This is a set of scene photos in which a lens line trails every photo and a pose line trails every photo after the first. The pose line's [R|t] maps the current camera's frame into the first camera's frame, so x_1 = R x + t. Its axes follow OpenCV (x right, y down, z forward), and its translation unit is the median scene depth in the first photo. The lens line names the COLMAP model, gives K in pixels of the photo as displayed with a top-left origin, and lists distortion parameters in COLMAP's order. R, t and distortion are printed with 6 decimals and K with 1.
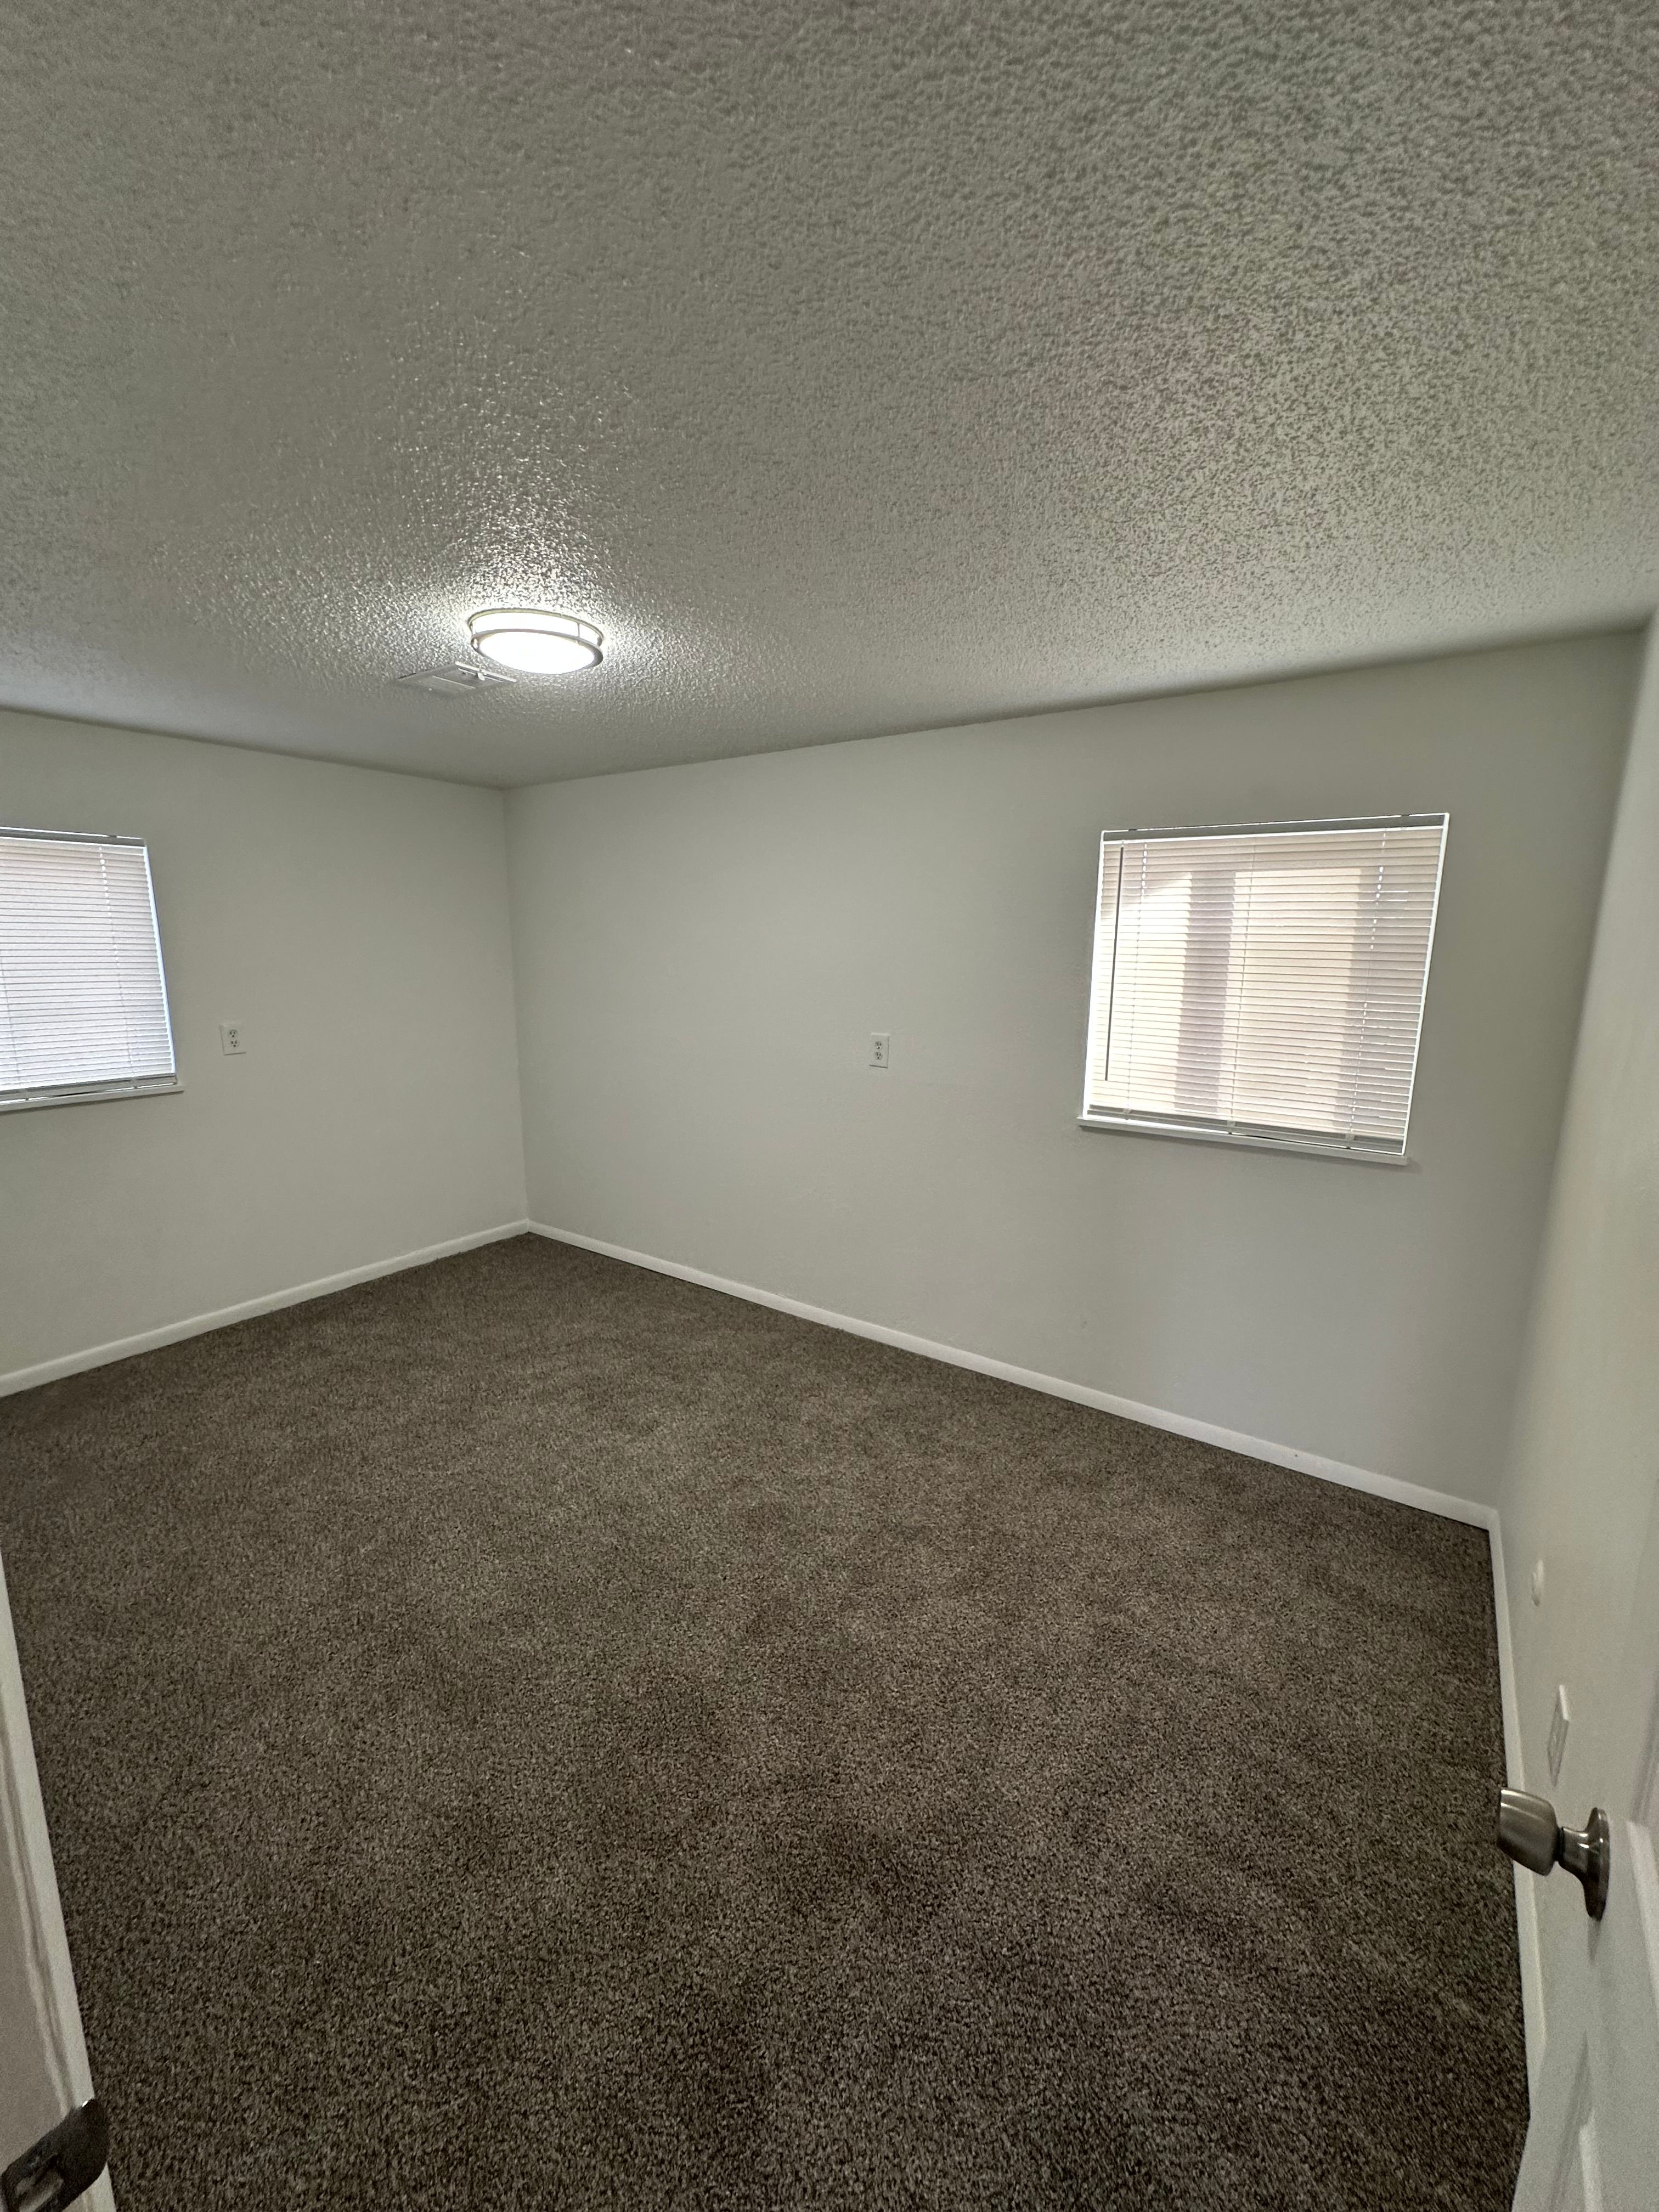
lens RADIAL K [[881.0, 0, 829.2], [0, 881.0, 1102.8], [0, 0, 1]] dist [-0.001048, 0.000415]
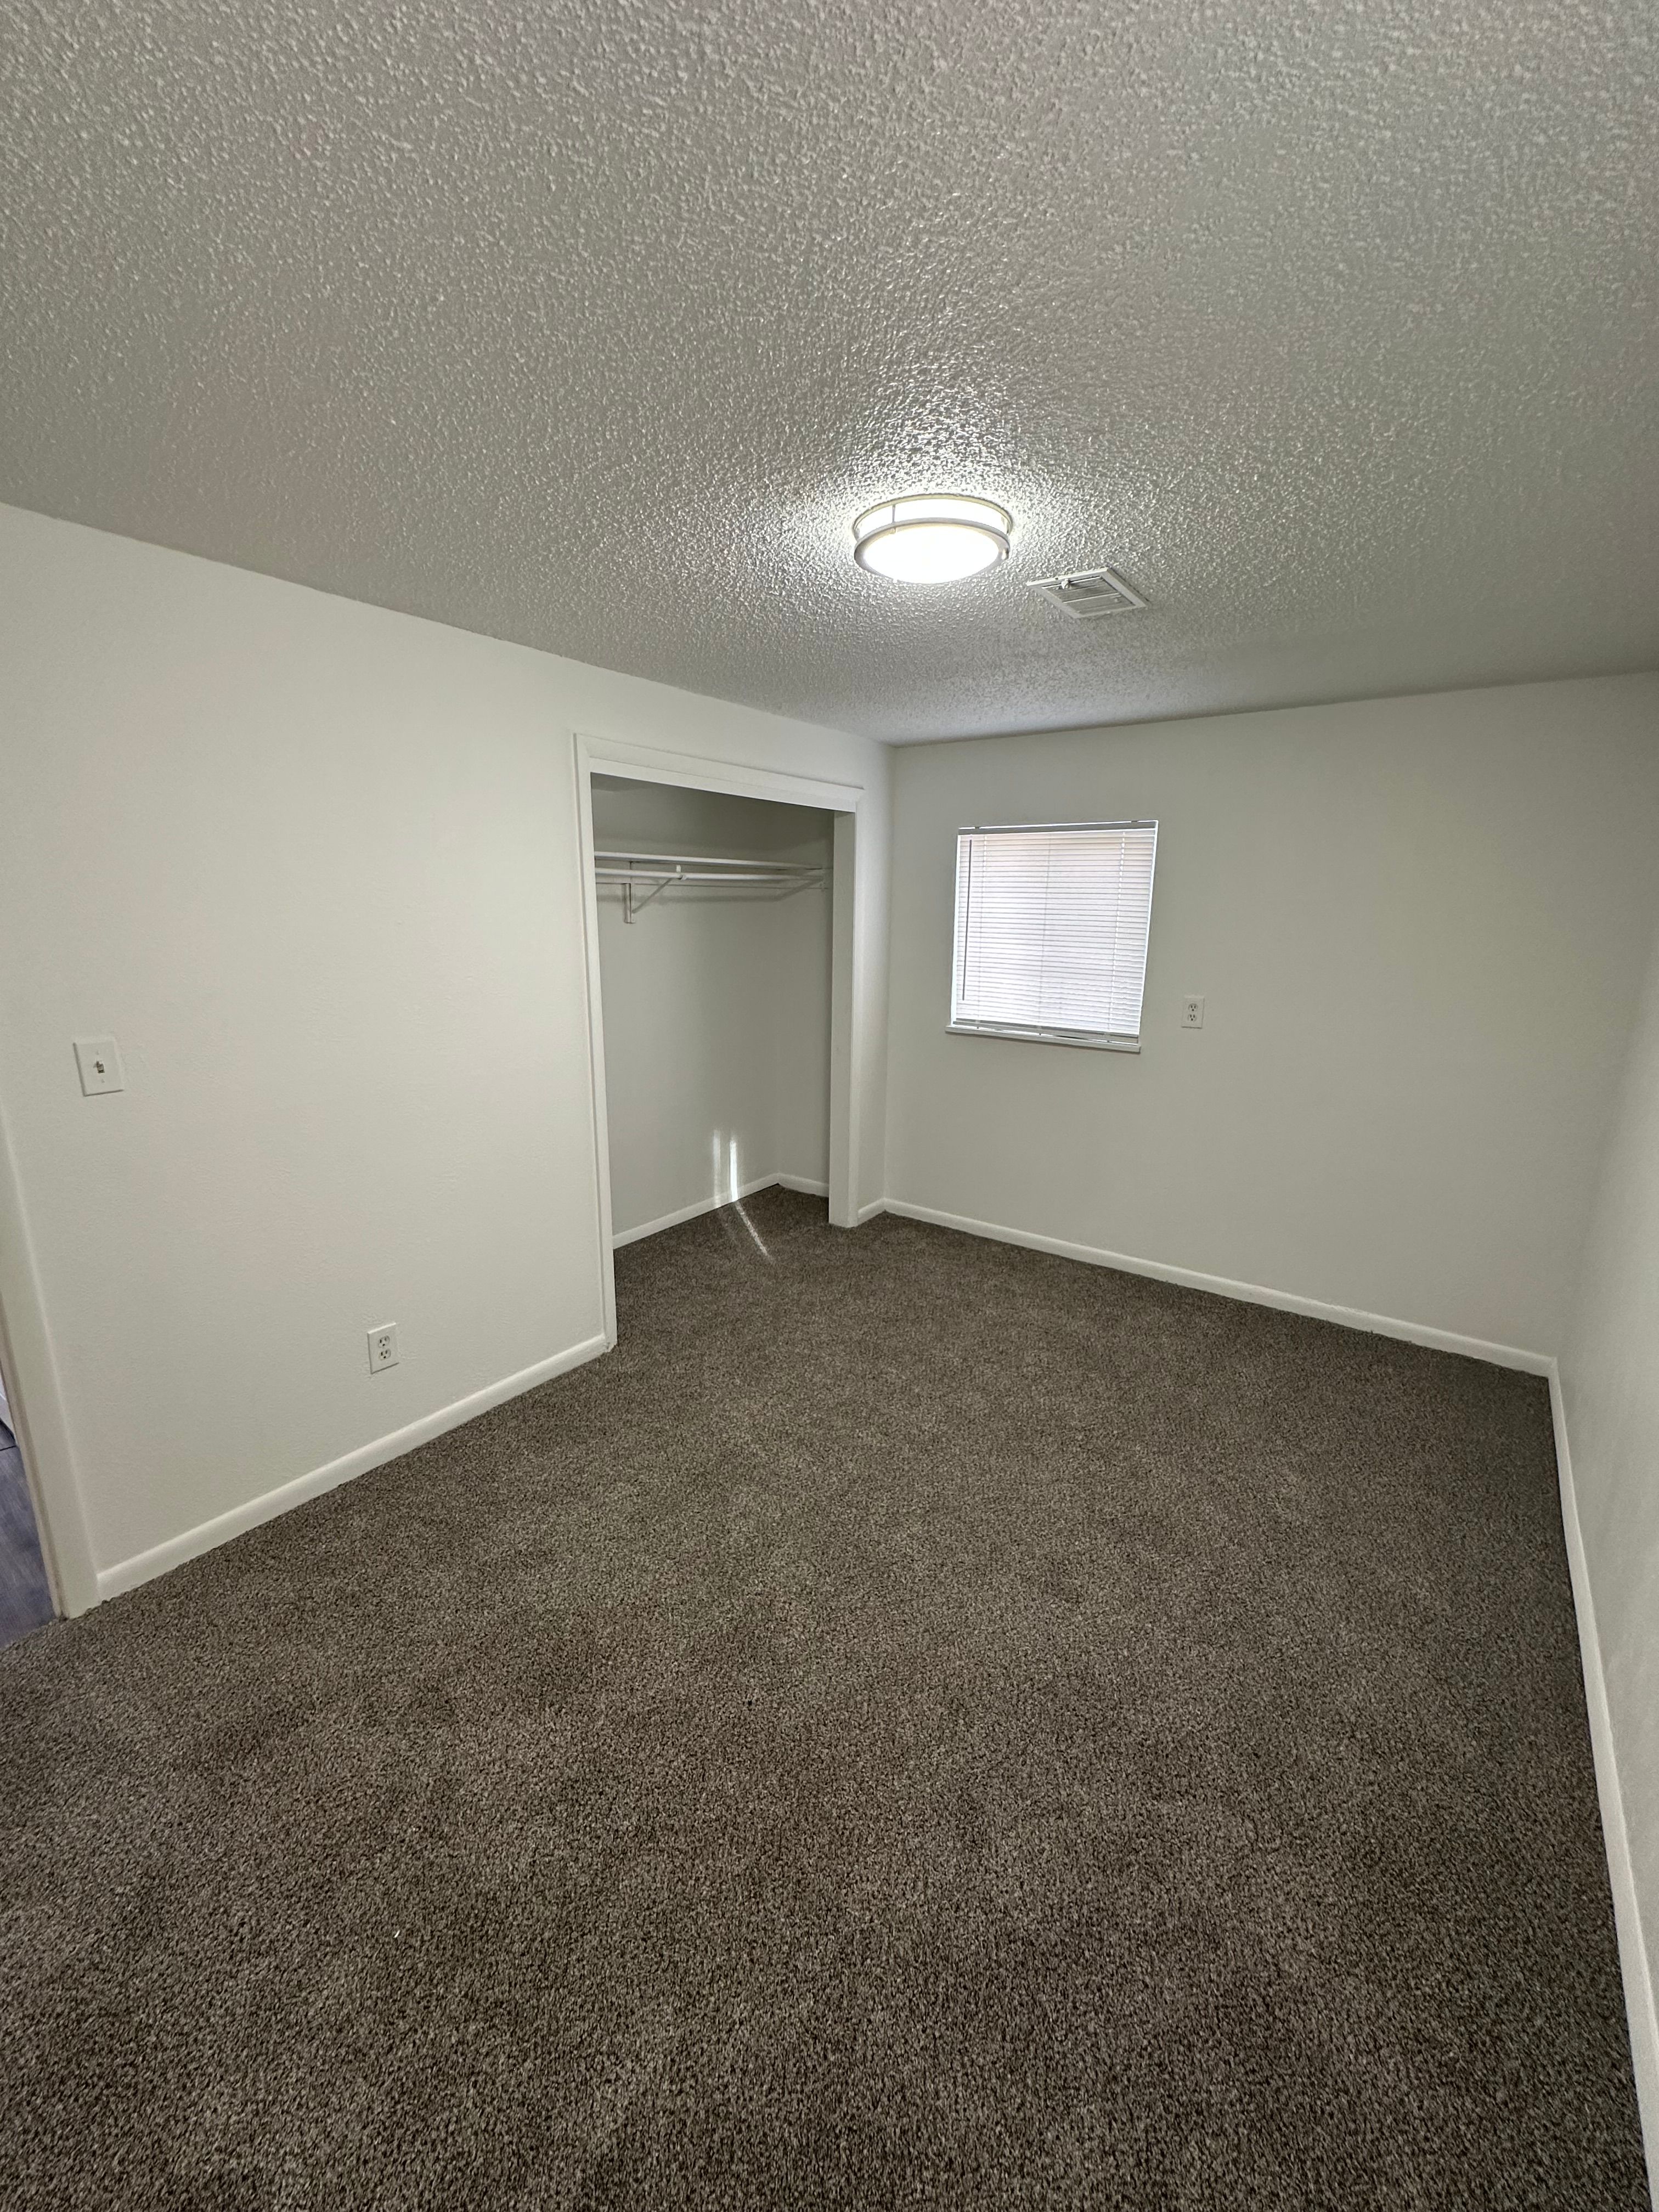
lens RADIAL K [[881.0, 0, 829.2], [0, 881.0, 1102.8], [0, 0, 1]] dist [-0.001048, 0.000415]
pose [[-0.026961, 0.213288, -0.976617, 0.353142], [-0.195109, 0.957060, 0.214403, -0.110972], [0.980411, 0.196328, 0.015812, 0.607354]]
